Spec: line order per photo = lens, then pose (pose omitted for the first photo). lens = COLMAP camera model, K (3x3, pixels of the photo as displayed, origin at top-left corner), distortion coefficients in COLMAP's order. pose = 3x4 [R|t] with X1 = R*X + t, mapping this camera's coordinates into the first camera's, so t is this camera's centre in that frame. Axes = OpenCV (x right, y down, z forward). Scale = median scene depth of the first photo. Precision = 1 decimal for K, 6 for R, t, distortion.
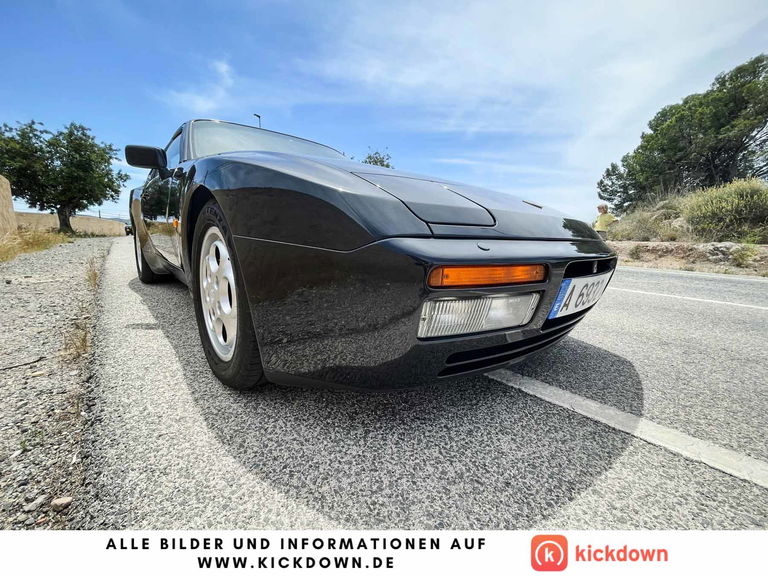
lens RADIAL K [[310.0, 0, 384.0], [0, 310.0, 288.0], [0, 0, 1]] dist [-0.000529, -0.000046]
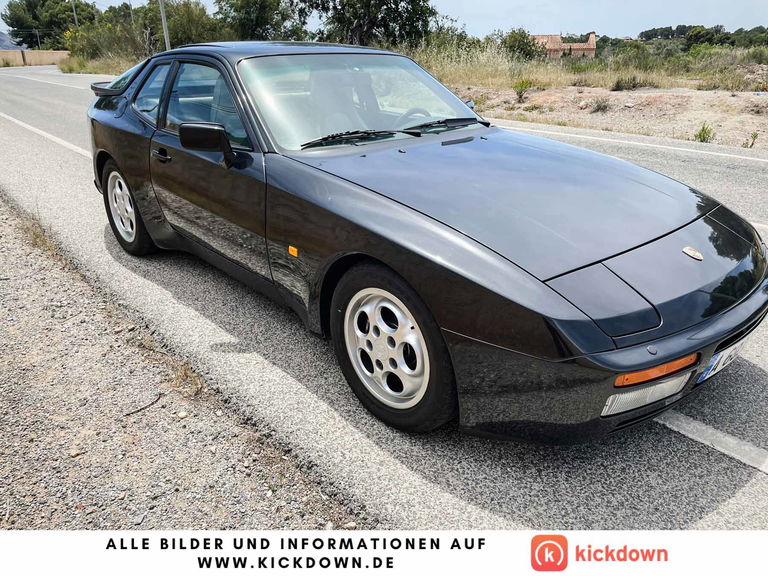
lens RADIAL K [[582.7, 0, 387.9], [0, 582.7, 286.9], [0, 0, 1]] dist [0.094174, -0.117927]
pose [[0.999767, -0.020926, -0.005254, -0.179717], [0.021569, 0.975240, 0.220096, -0.221969], [0.000518, -0.220158, 0.975464, -0.321233]]
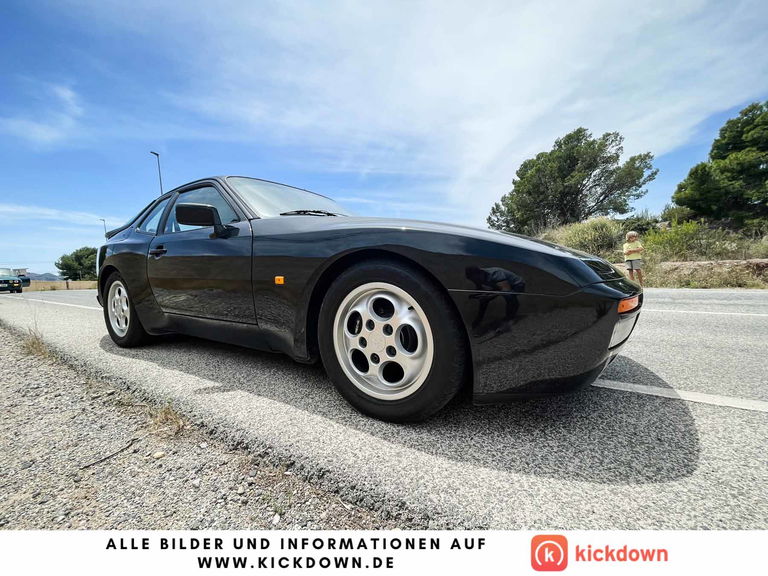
lens RADIAL K [[310.0, 0, 384.0], [0, 310.0, 288.0], [0, 0, 1]] dist [-0.000529, -0.000046]
pose [[0.959874, -0.073787, 0.270551, -0.287588], [0.103473, 0.989878, -0.097138, -0.021042], [-0.260645, 0.121235, 0.957792, -0.042148]]
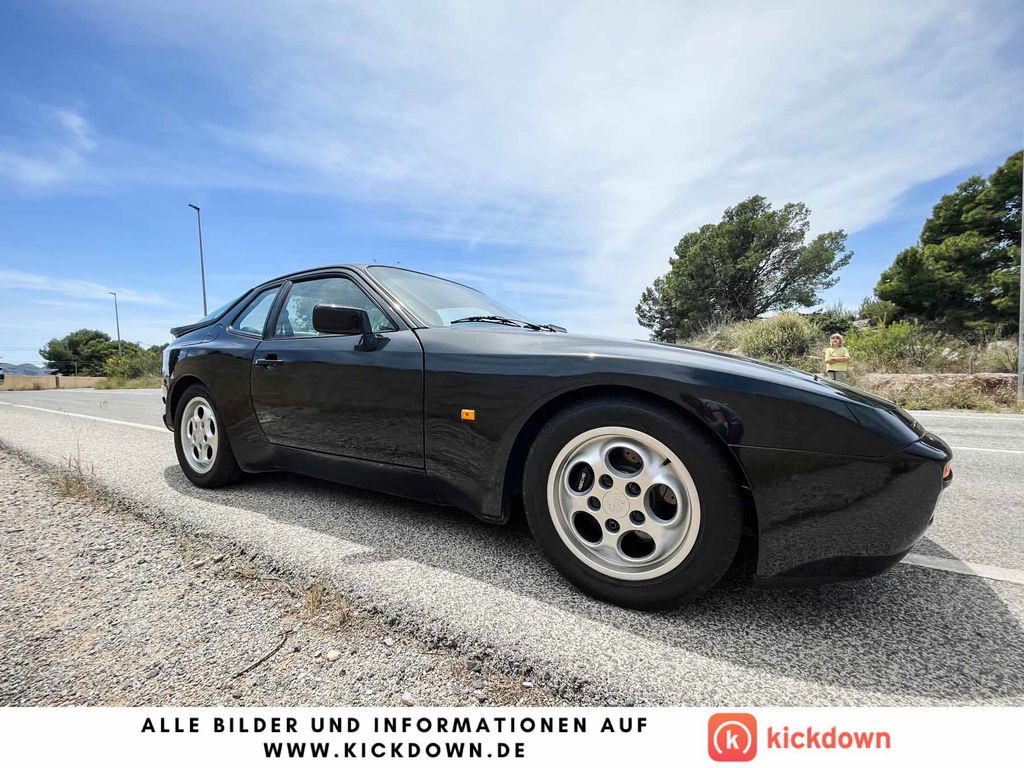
lens RADIAL K [[413.3, 0, 512.0], [0, 413.3, 384.0], [0, 0, 1]] dist [-0.000529, -0.000046]
pose [[0.948978, -0.046251, 0.311932, -0.415293], [0.086813, 0.989280, -0.117423, -0.071337], [-0.303157, 0.138511, 0.942820, -0.022726]]
